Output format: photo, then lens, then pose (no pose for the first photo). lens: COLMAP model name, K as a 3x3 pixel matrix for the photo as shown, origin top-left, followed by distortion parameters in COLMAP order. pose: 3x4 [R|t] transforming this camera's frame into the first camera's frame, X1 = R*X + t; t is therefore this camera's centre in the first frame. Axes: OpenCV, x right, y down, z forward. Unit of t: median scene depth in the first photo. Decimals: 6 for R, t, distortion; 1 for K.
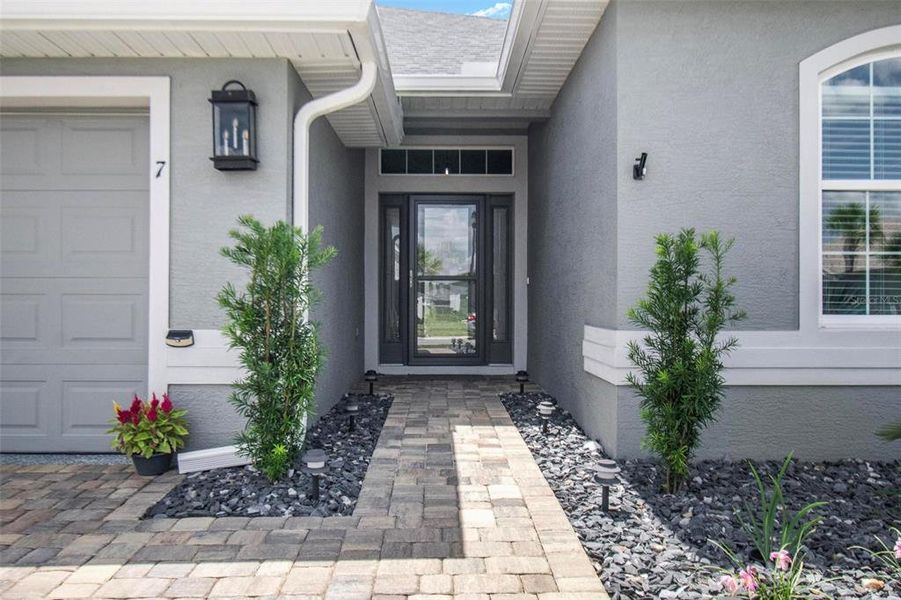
lens RADIAL K [[743.2, 0, 449.0], [0, 743.2, 297.2], [0, 0, 1]] dist [0.003555, -0.000477]
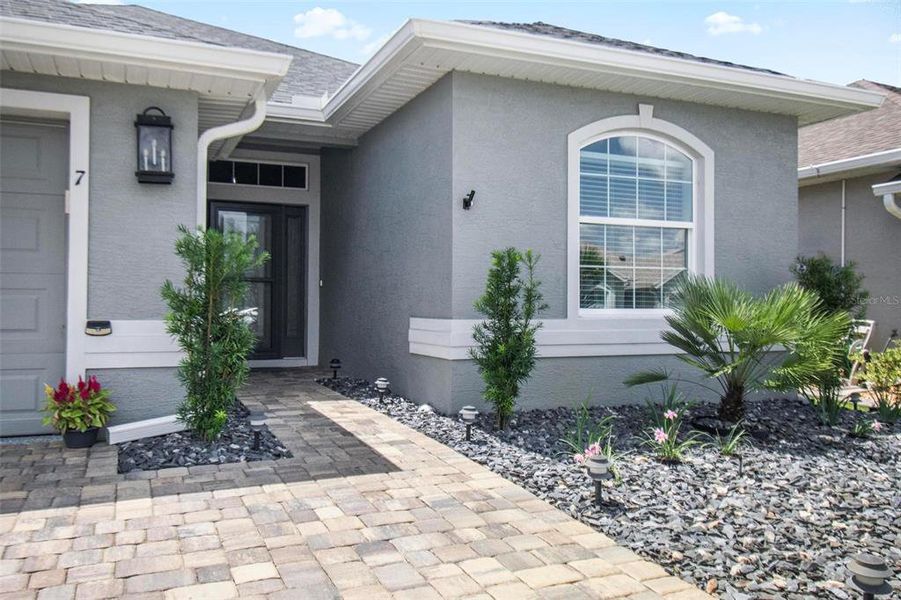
lens RADIAL K [[743.2, 0, 449.0], [0, 743.2, 297.2], [0, 0, 1]] dist [0.003555, -0.000477]
pose [[0.922253, 0.006626, 0.386529, -0.308521], [-0.003857, 0.999961, -0.007939, 0.015405], [-0.386567, 0.005831, 0.922243, -0.253766]]
